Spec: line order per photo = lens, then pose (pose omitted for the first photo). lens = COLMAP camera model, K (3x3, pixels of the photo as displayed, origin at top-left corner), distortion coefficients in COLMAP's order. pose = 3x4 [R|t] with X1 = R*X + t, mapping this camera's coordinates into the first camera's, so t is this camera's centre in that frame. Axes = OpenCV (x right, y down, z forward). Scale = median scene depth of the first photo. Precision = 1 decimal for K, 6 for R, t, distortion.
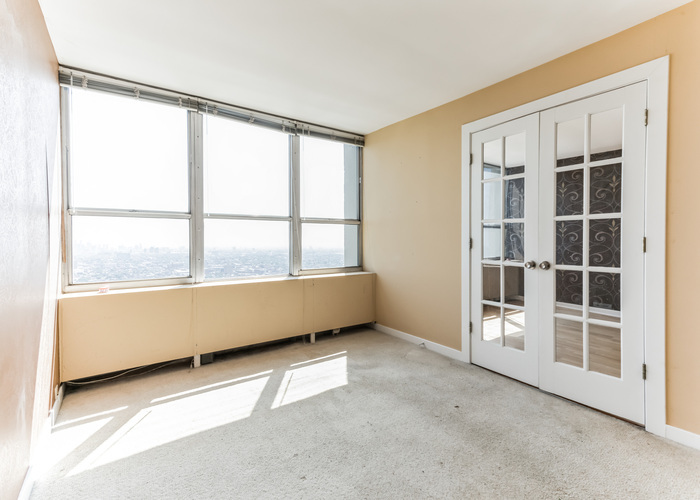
lens RADIAL K [[324.1, 0, 349.5], [0, 324.1, 241.7], [0, 0, 1]] dist [0.028117, 0.000074]
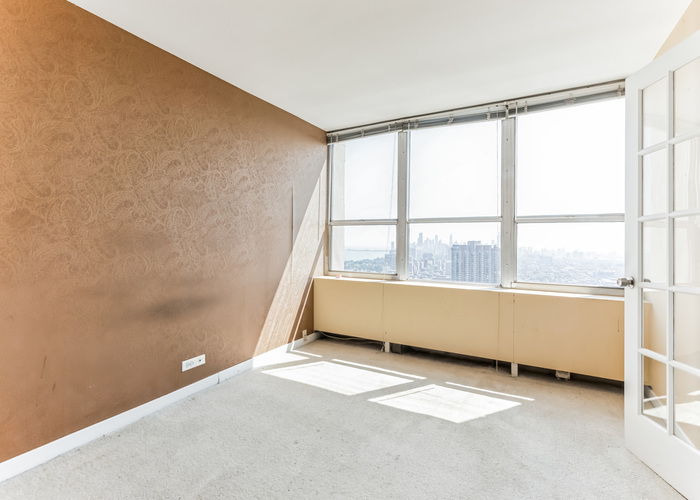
lens RADIAL K [[346.8, 0, 348.7], [0, 346.8, 235.9], [0, 0, 1]] dist [0.000995, 0.000116]
pose [[0.434339, -0.006395, -0.900727, 0.546386], [-0.018058, 0.999712, -0.015806, -0.007441], [0.900568, 0.023131, 0.434098, 0.310034]]
